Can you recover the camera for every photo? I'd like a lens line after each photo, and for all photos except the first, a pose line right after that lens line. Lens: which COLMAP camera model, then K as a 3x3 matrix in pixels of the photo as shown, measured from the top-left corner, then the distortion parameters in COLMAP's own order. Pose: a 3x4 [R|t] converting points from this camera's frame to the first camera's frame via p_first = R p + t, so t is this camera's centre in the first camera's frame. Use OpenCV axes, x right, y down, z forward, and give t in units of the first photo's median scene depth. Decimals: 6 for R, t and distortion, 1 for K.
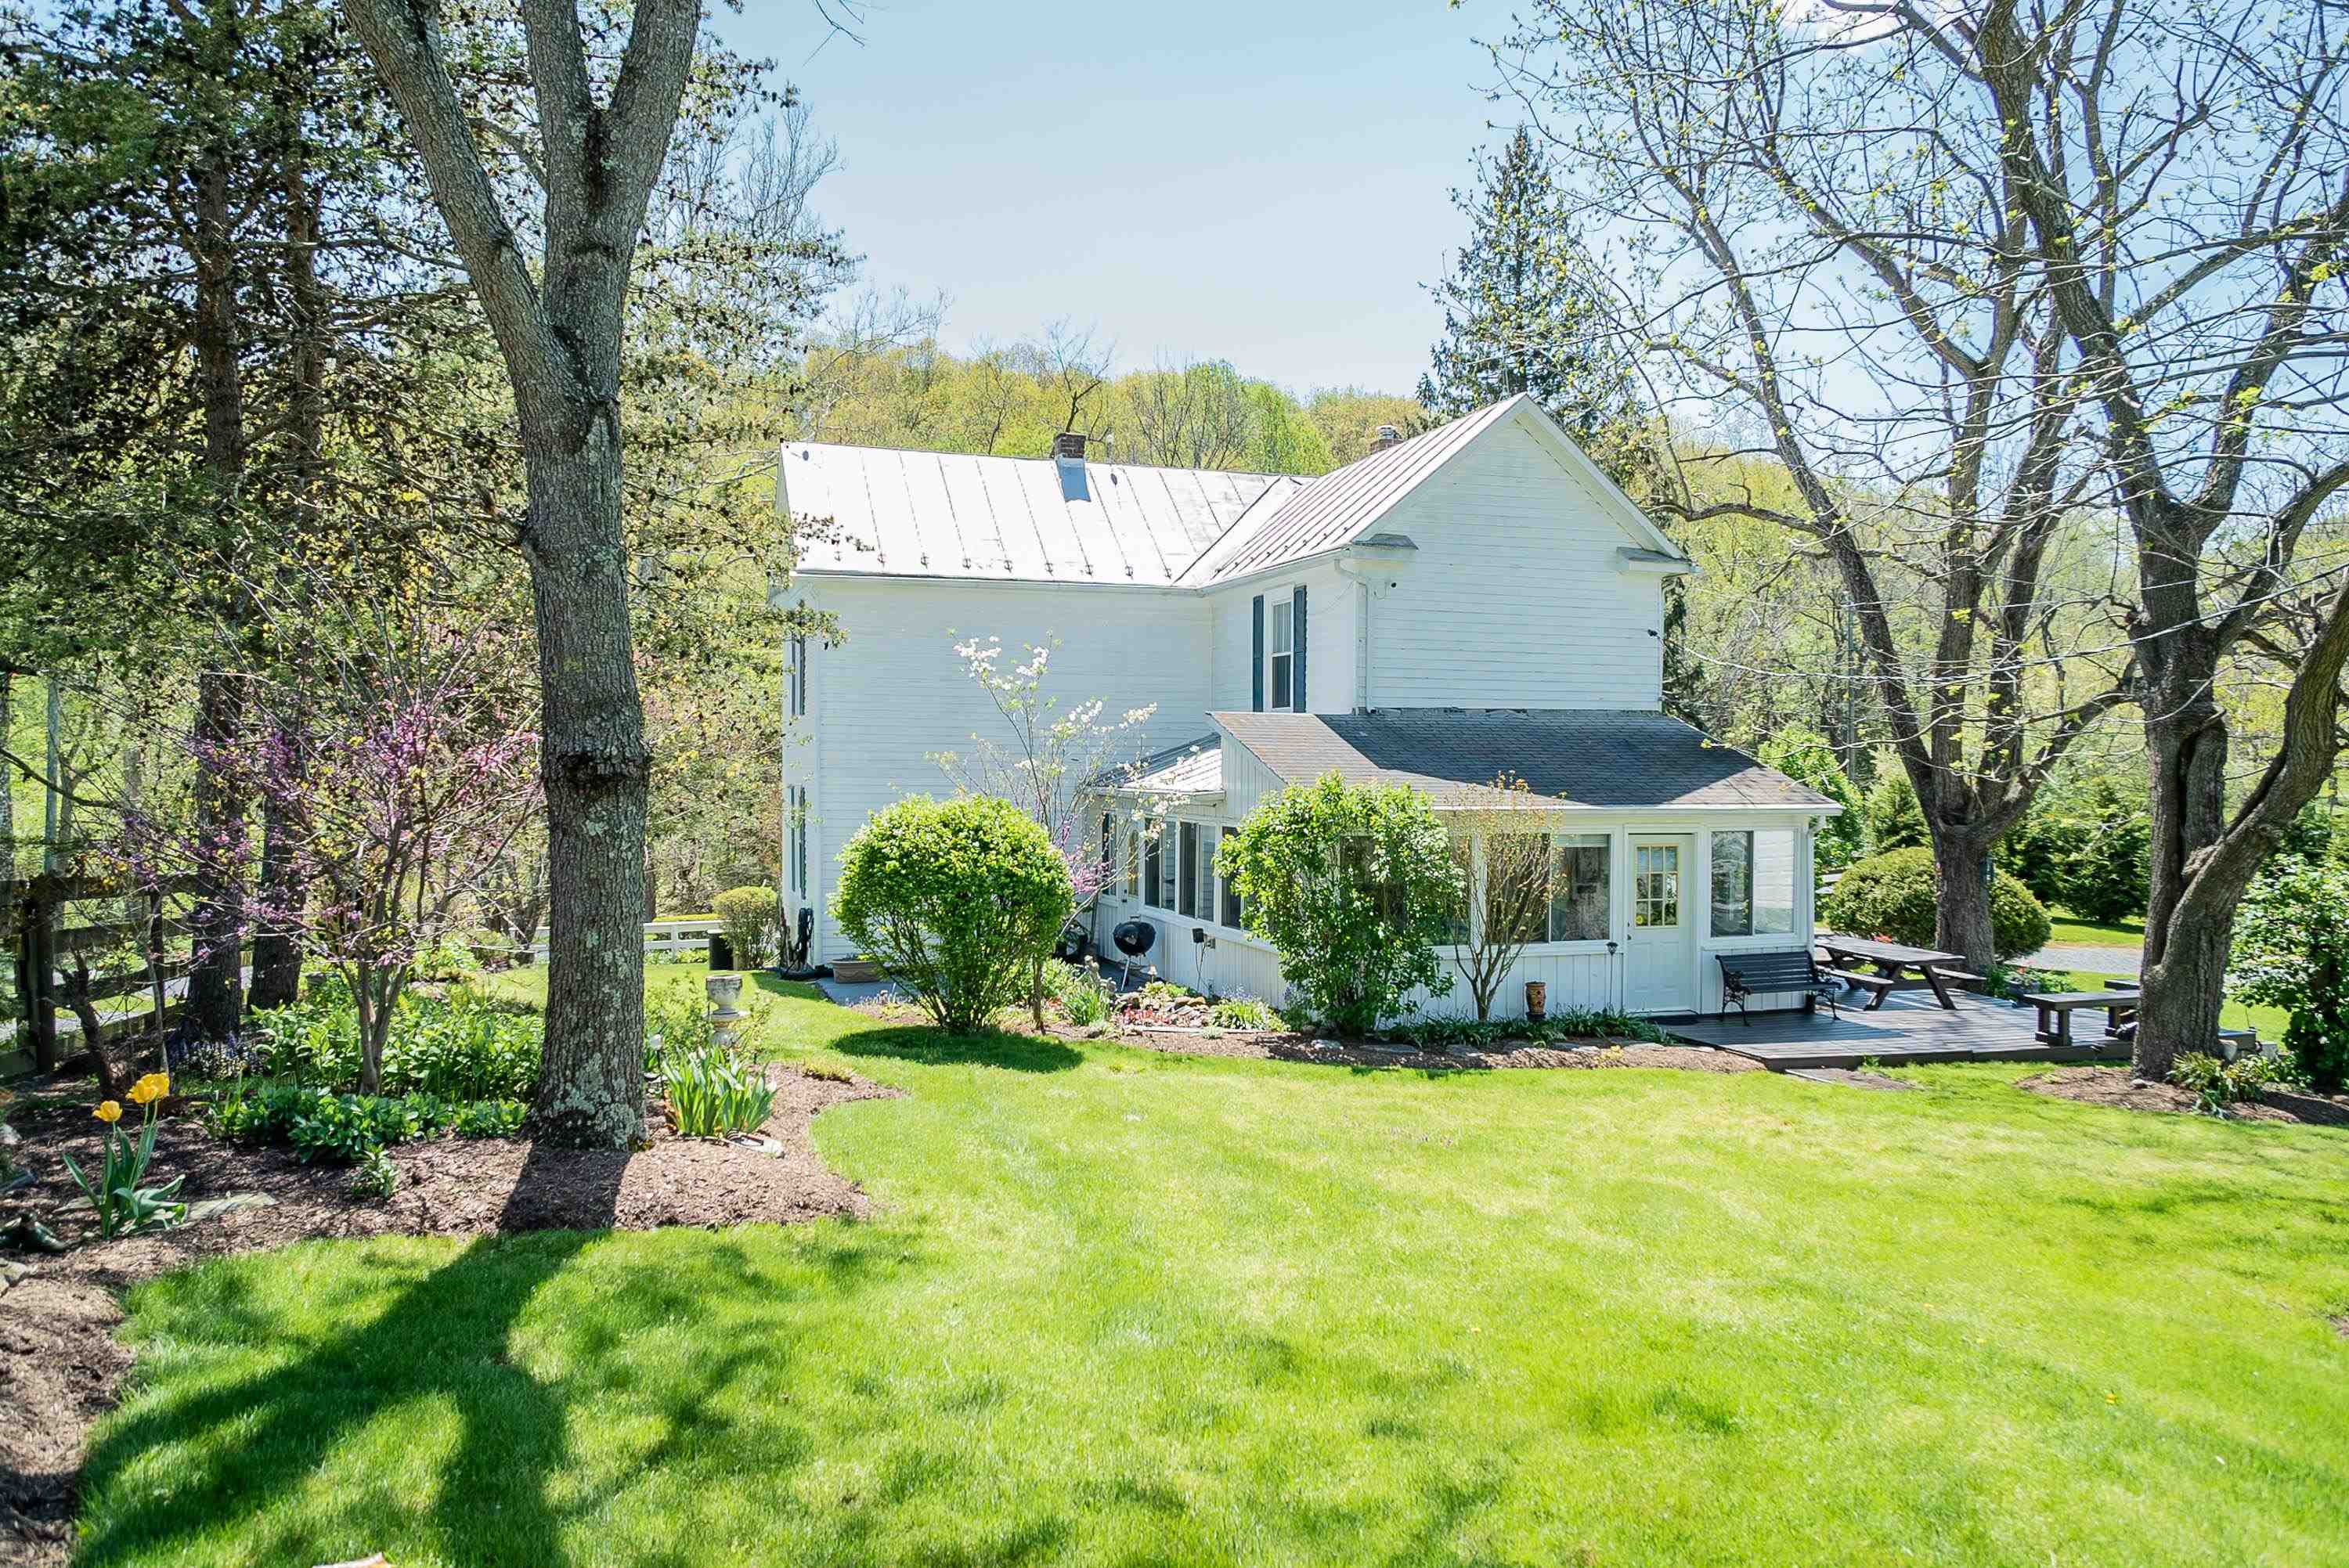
lens RADIAL K [[1644.5, 0, 1183.3], [0, 1644.5, 787.4], [0, 0, 1]] dist [-0.029598, -0.000158]
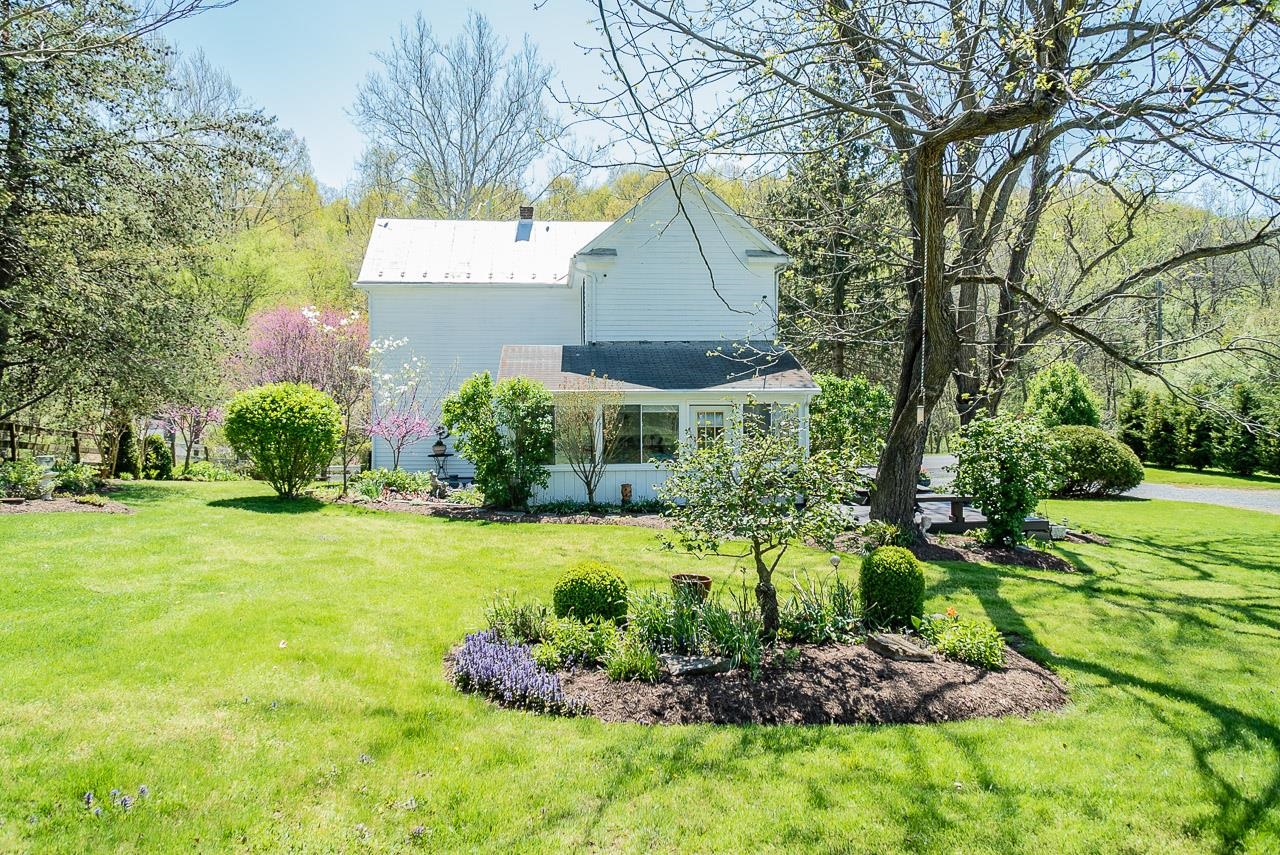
lens RADIAL K [[903.1, 0, 642.5], [0, 903.1, 424.8], [0, 0, 1]] dist [-0.009569, 0.012763]
pose [[0.972731, -0.003172, -0.231913, 0.434379], [0.007406, 0.999821, 0.017385, 0.031124], [0.231817, -0.018628, 0.972581, 0.004792]]
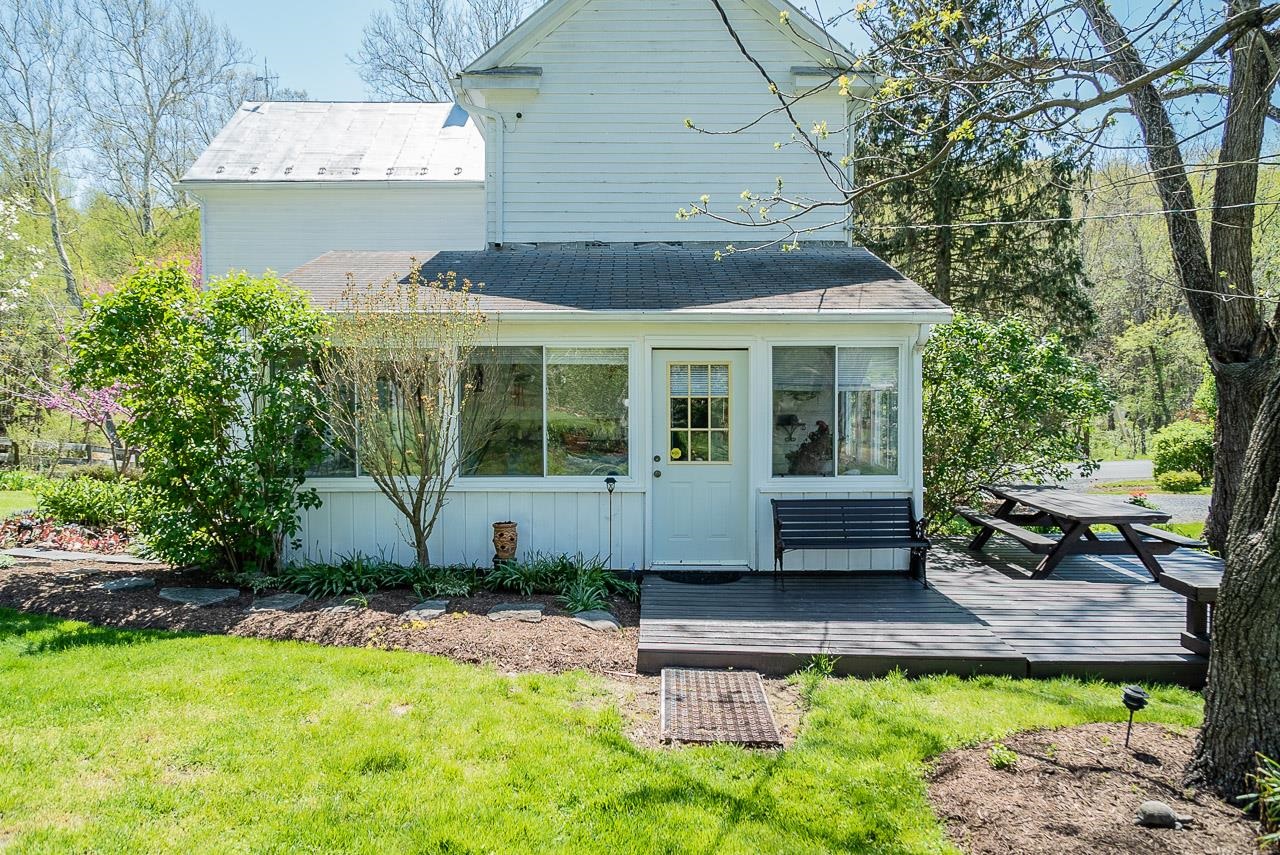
lens RADIAL K [[903.1, 0, 628.5], [0, 903.1, 429.0], [0, 0, 1]] dist [-0.009569, 0.012763]
pose [[0.945372, 0.004202, -0.325967, 0.390485], [0.001556, 0.999847, 0.017400, 0.058516], [0.325991, -0.016957, 0.945221, 0.541894]]
